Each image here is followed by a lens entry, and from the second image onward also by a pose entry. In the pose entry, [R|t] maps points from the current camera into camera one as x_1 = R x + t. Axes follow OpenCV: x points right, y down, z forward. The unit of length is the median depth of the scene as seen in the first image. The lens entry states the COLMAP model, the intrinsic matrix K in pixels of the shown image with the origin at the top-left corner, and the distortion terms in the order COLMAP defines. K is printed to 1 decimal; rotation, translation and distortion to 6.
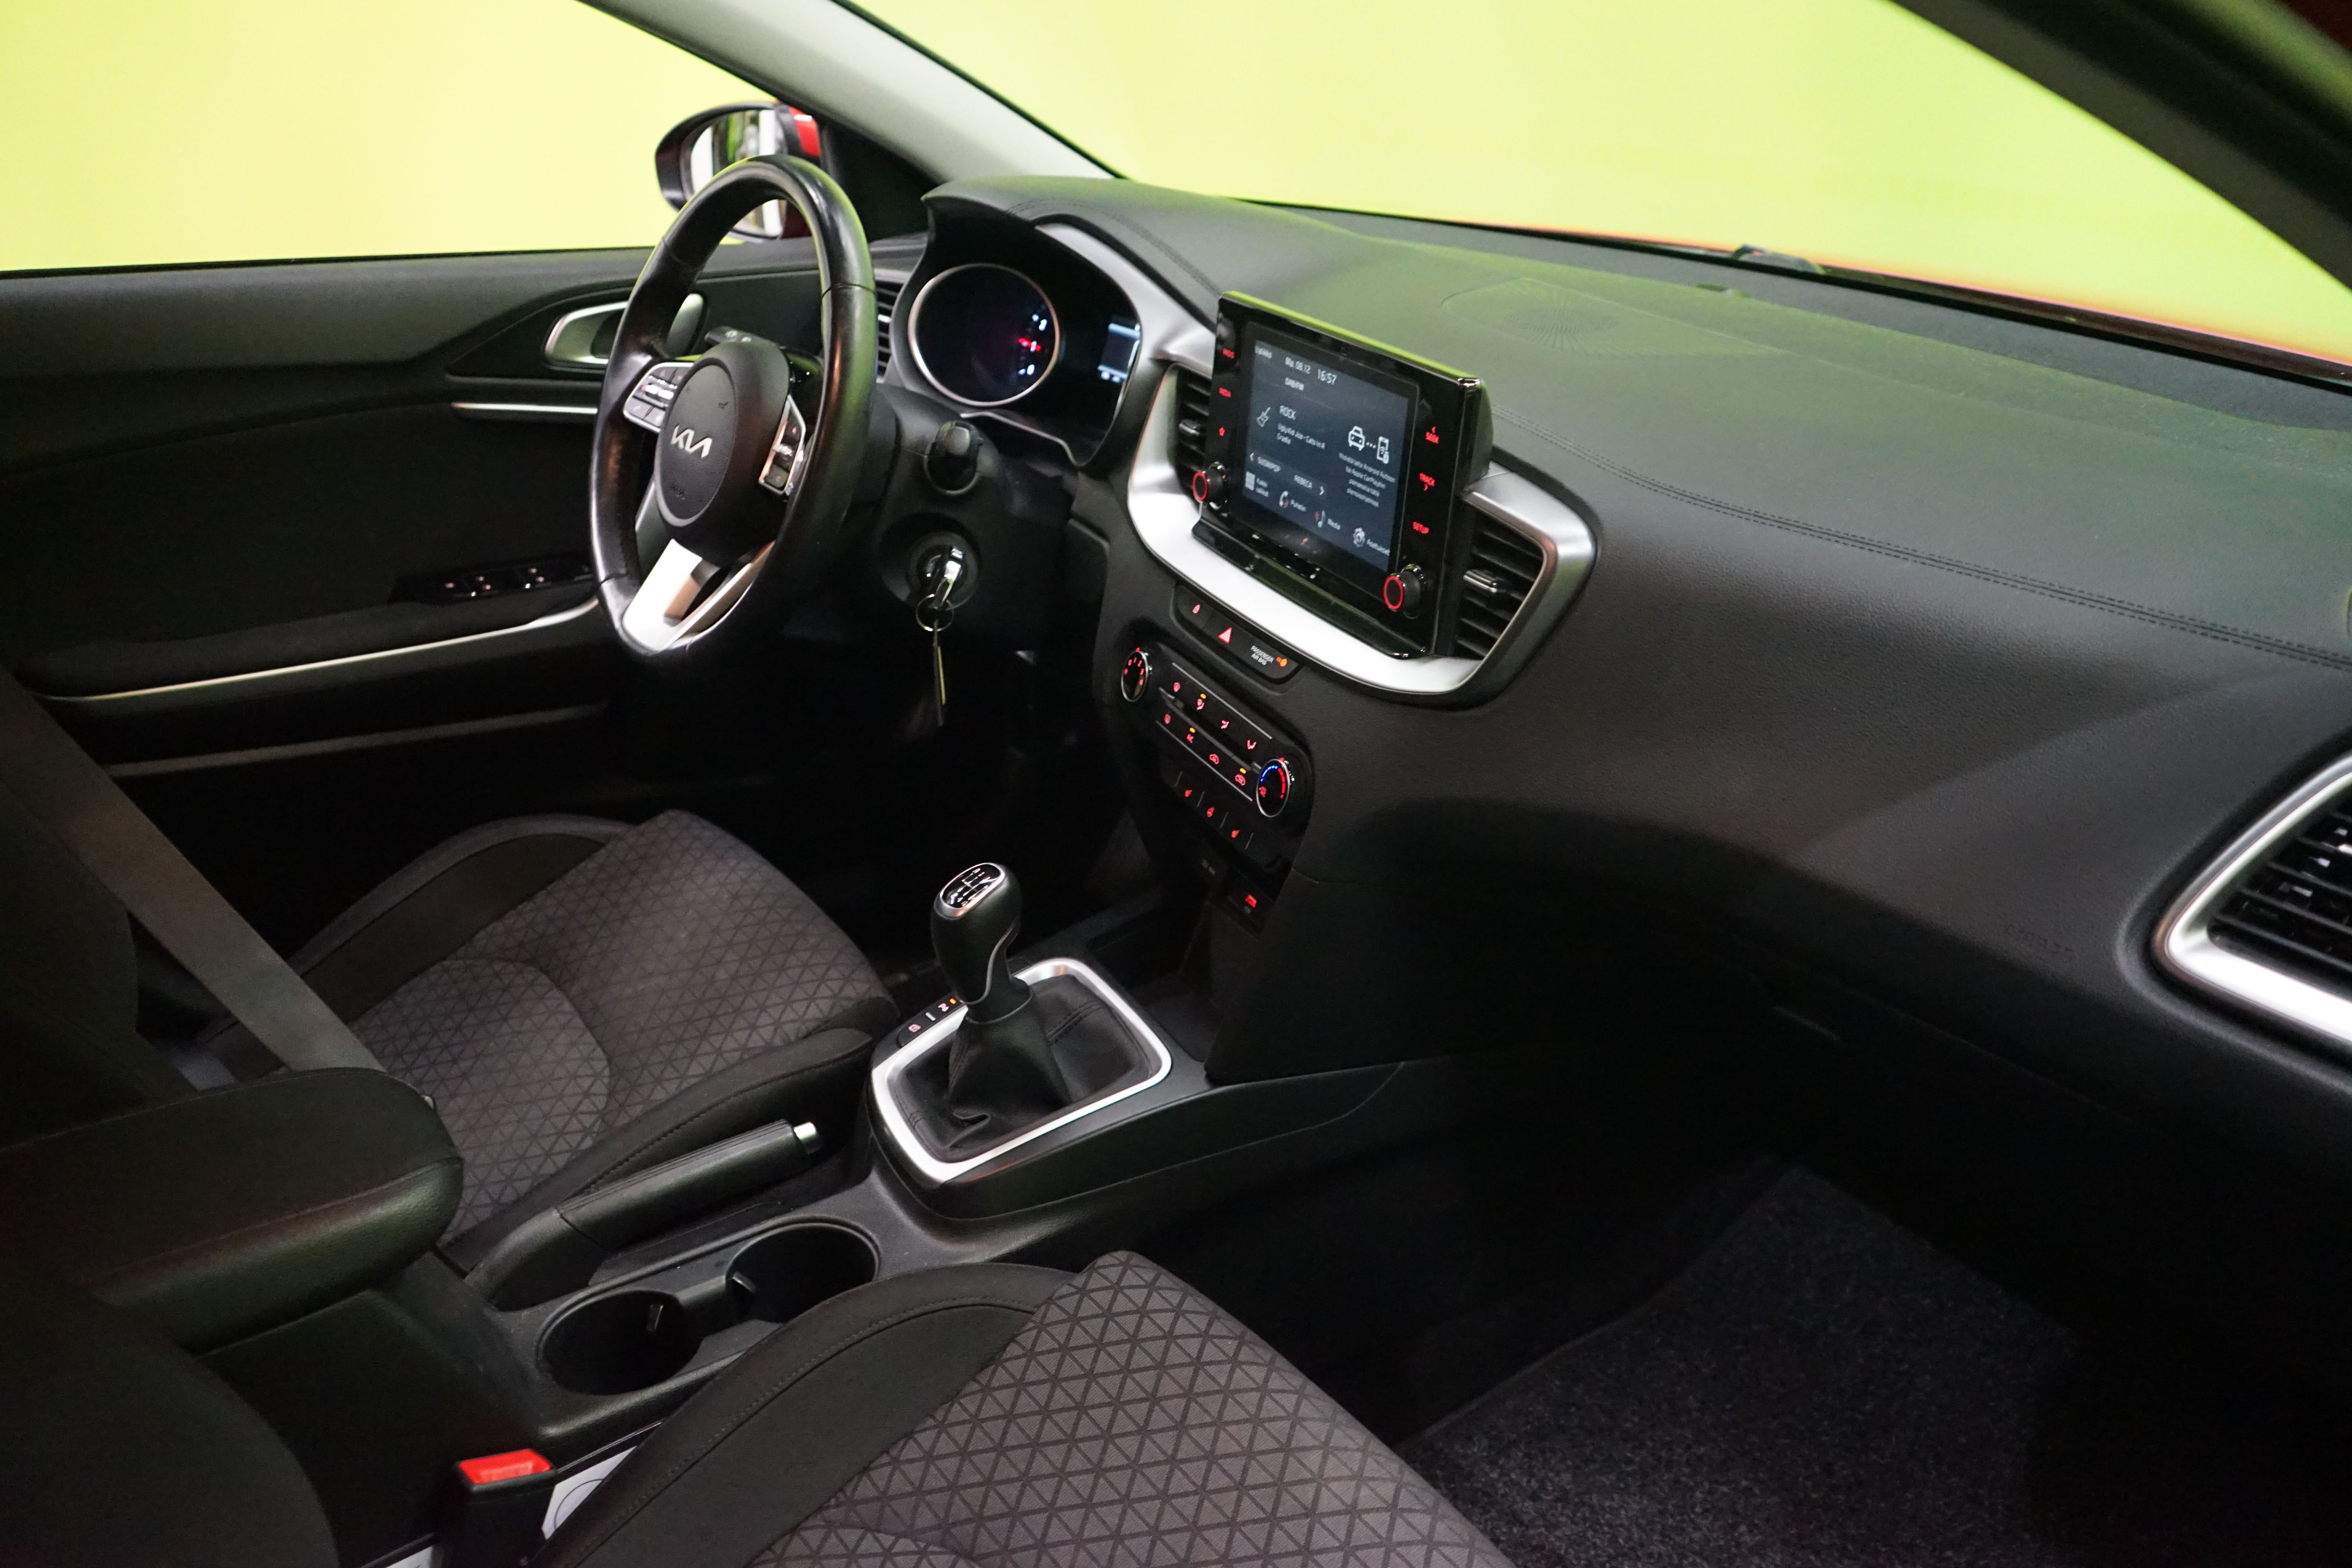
lens RADIAL K [[1901.5, 0, 1178.0], [0, 1901.5, 782.7], [0, 0, 1]] dist [0.013959, 0.003861]
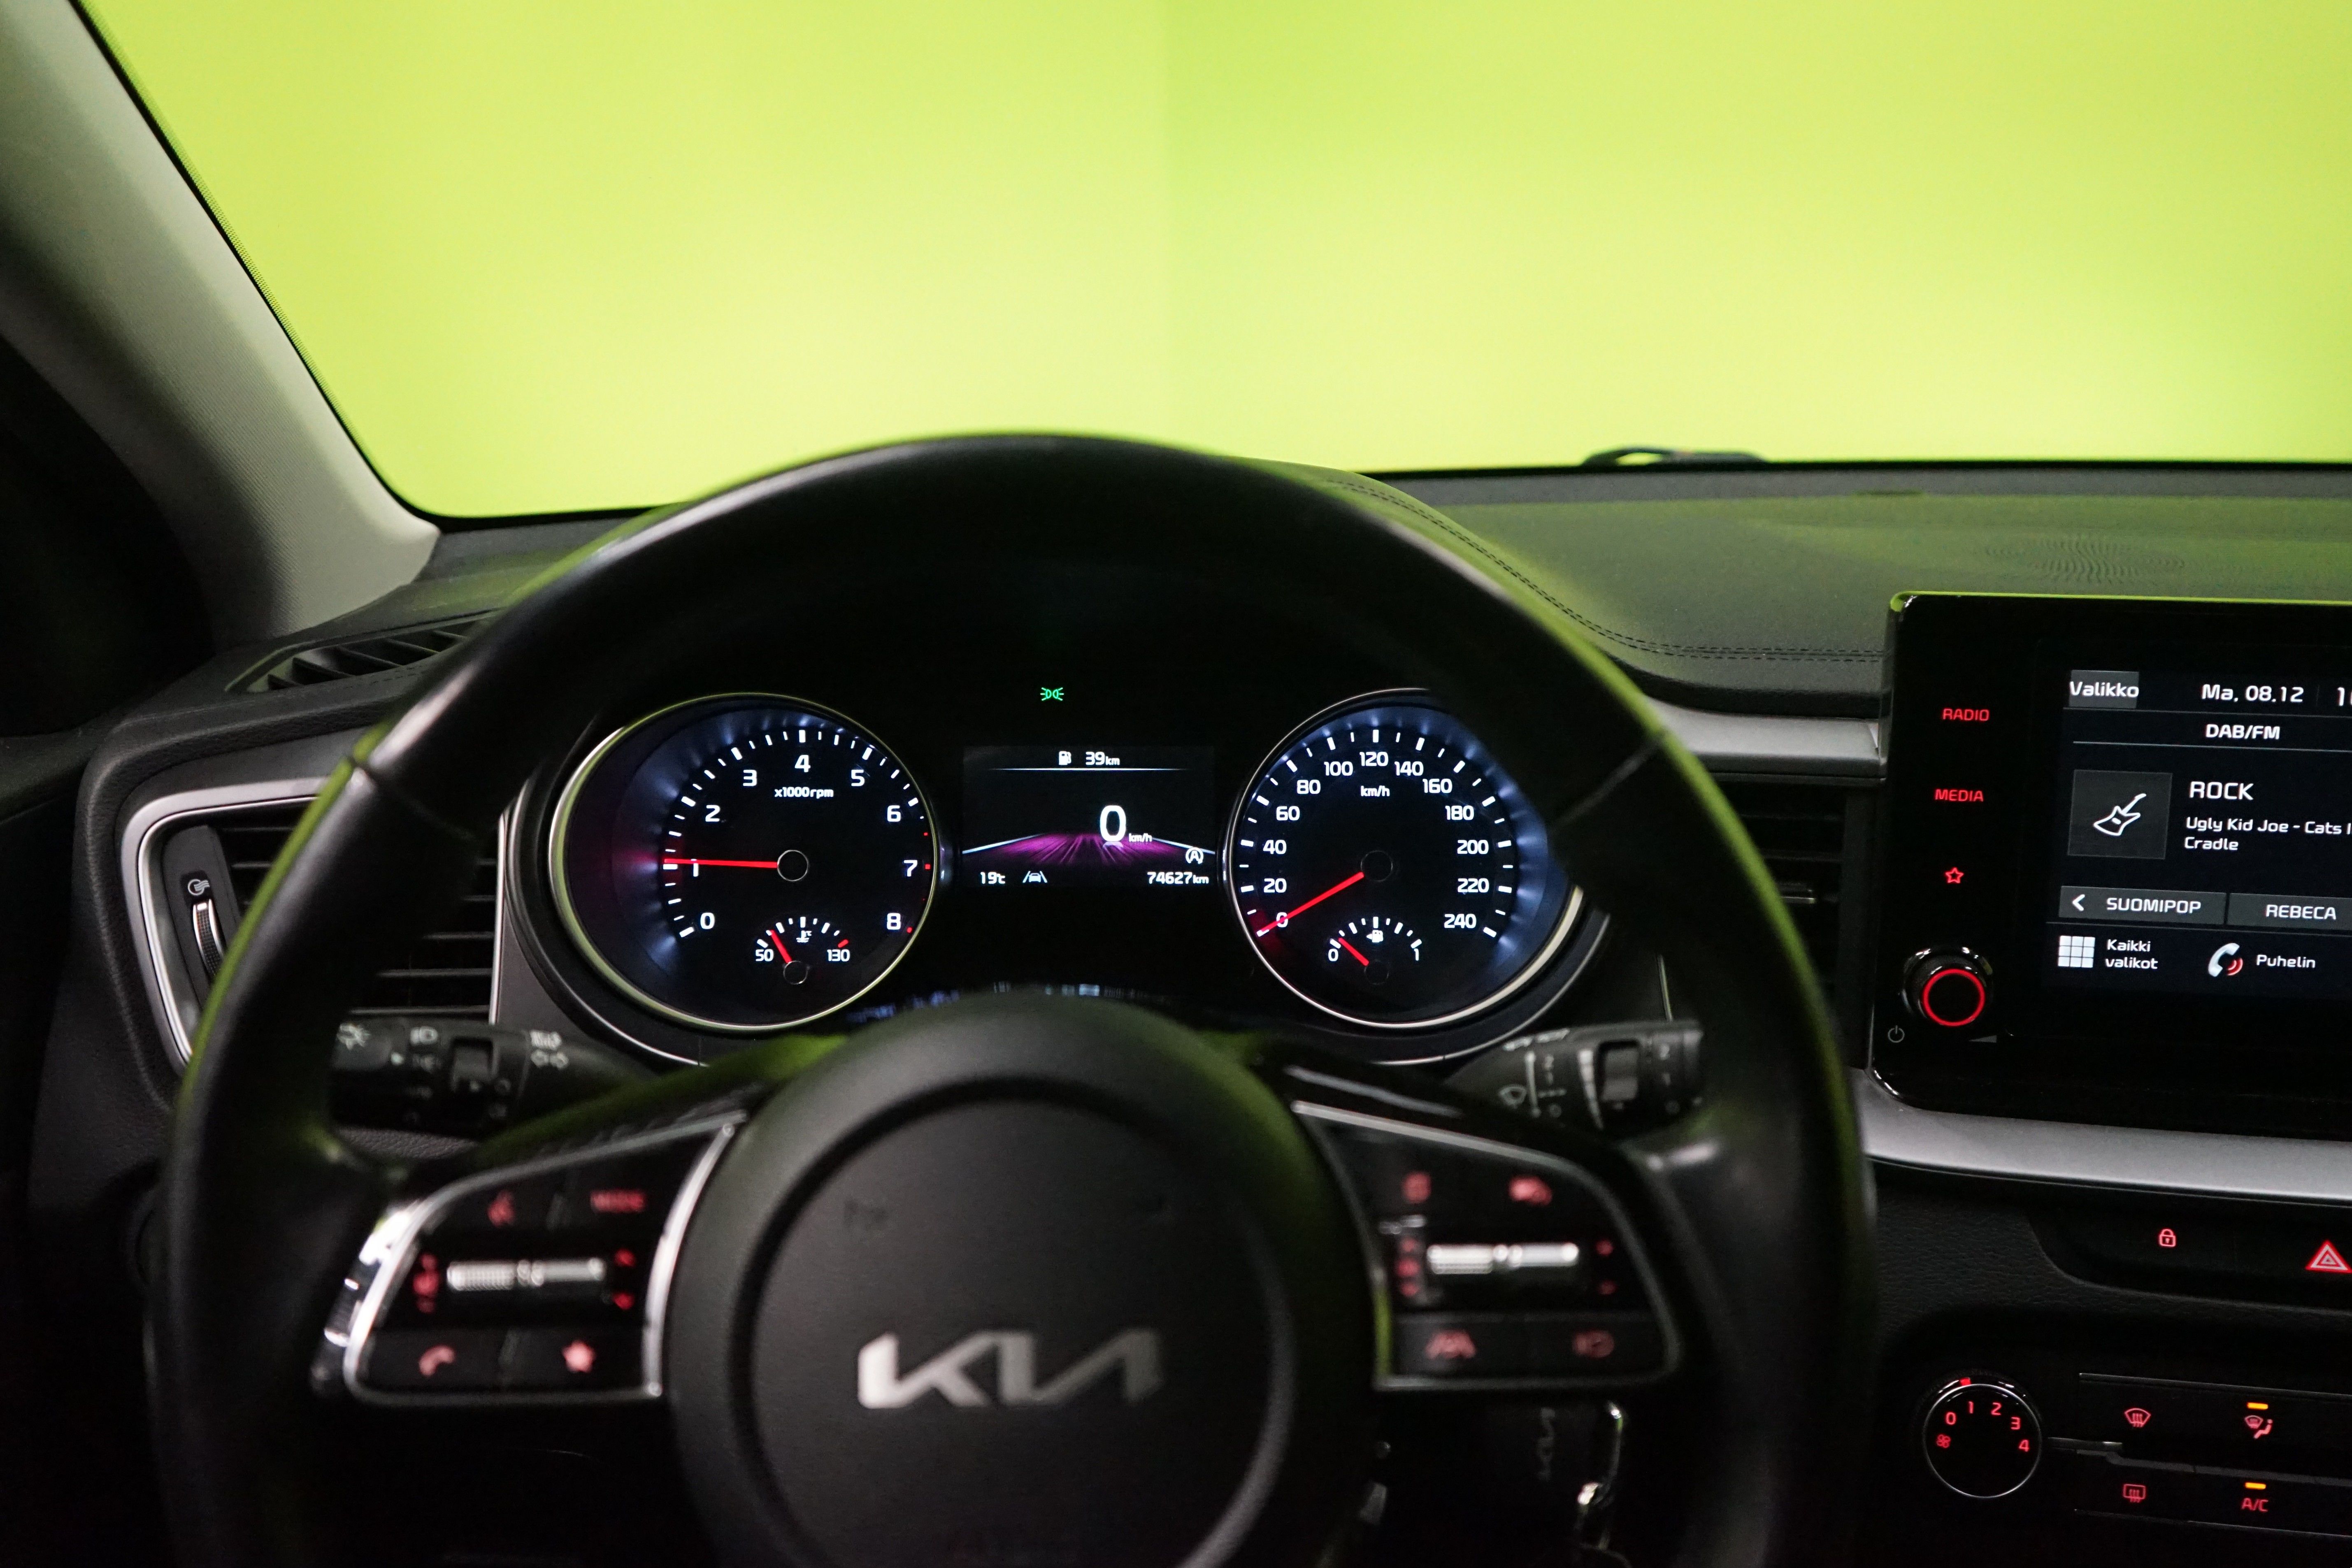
lens RADIAL K [[2310.4, 0, 1185.3], [0, 2310.4, 789.5], [0, 0, 1]] dist [0.011060, 0.000000]
pose [[0.573141, -0.216139, 0.790439, -0.574153], [0.342787, 0.939376, 0.008312, -0.292607], [-0.744316, 0.266188, 0.612485, 0.833140]]
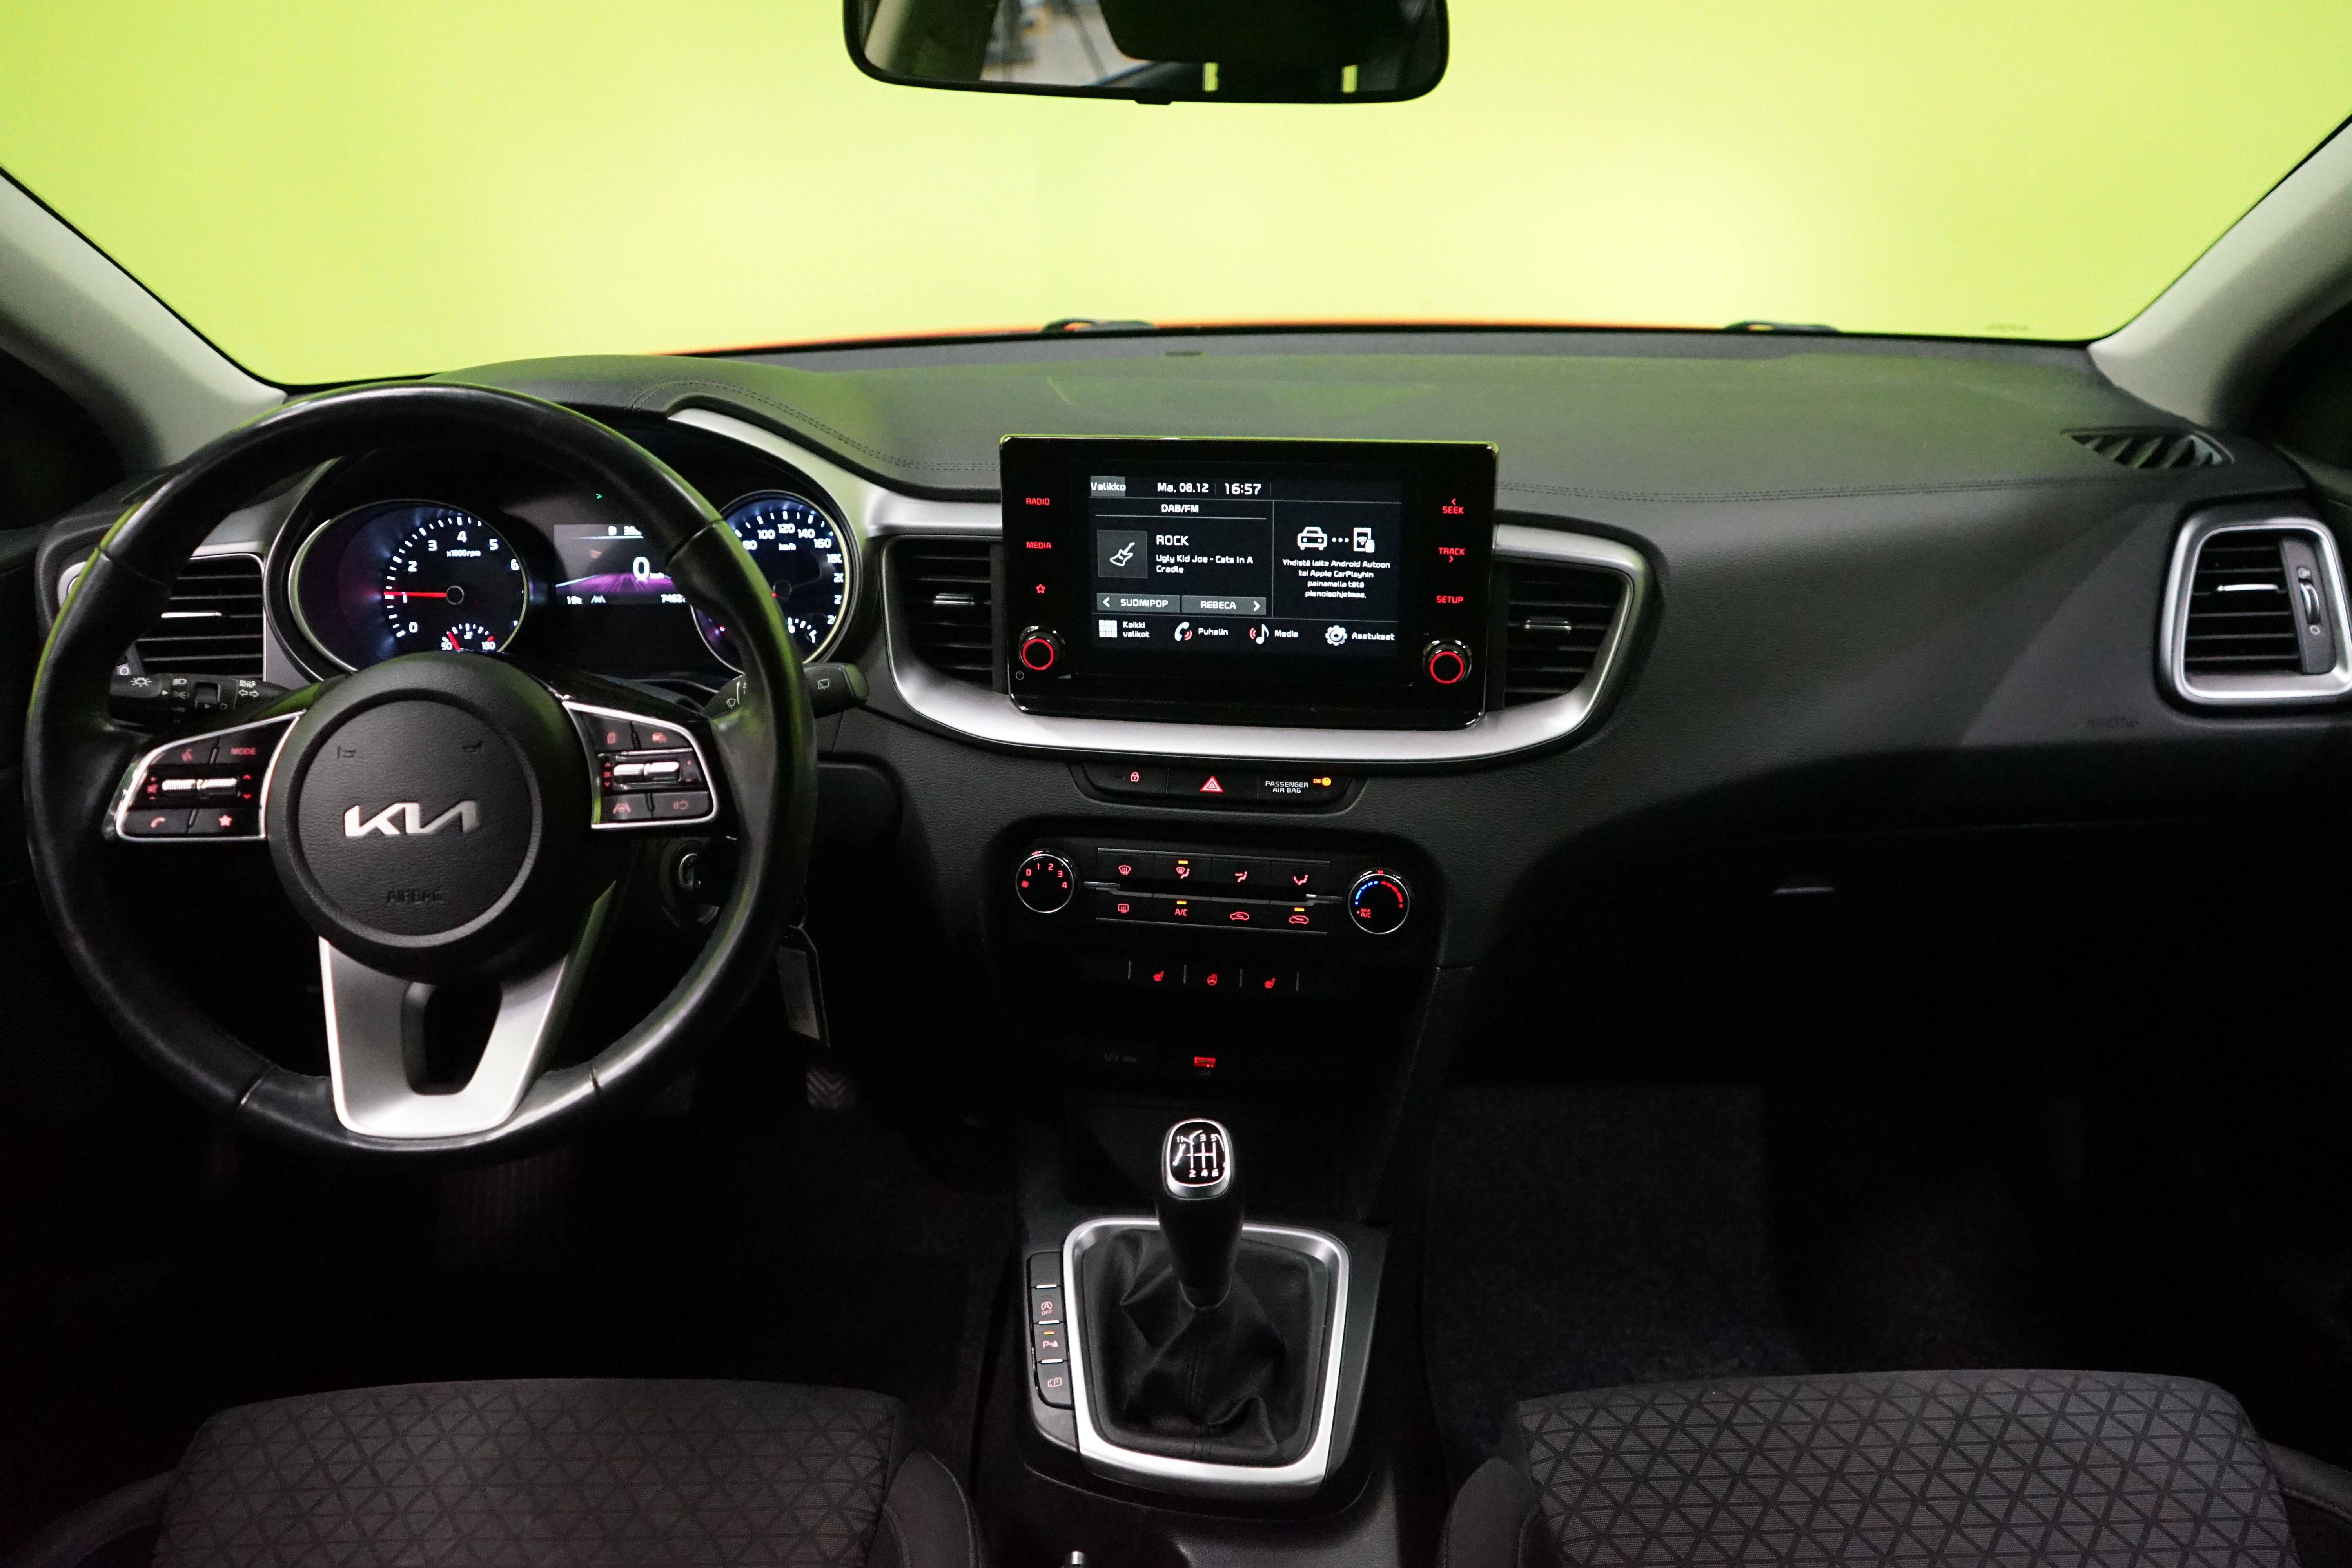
lens RADIAL K [[1901.5, 0, 1166.2], [0, 1901.5, 787.8], [0, 0, 1]] dist [0.013959, 0.003861]
pose [[0.574059, -0.329878, 0.749424, -0.677197], [0.360201, 0.923678, 0.130667, -0.205569], [-0.735331, 0.194933, 0.649068, 0.426898]]
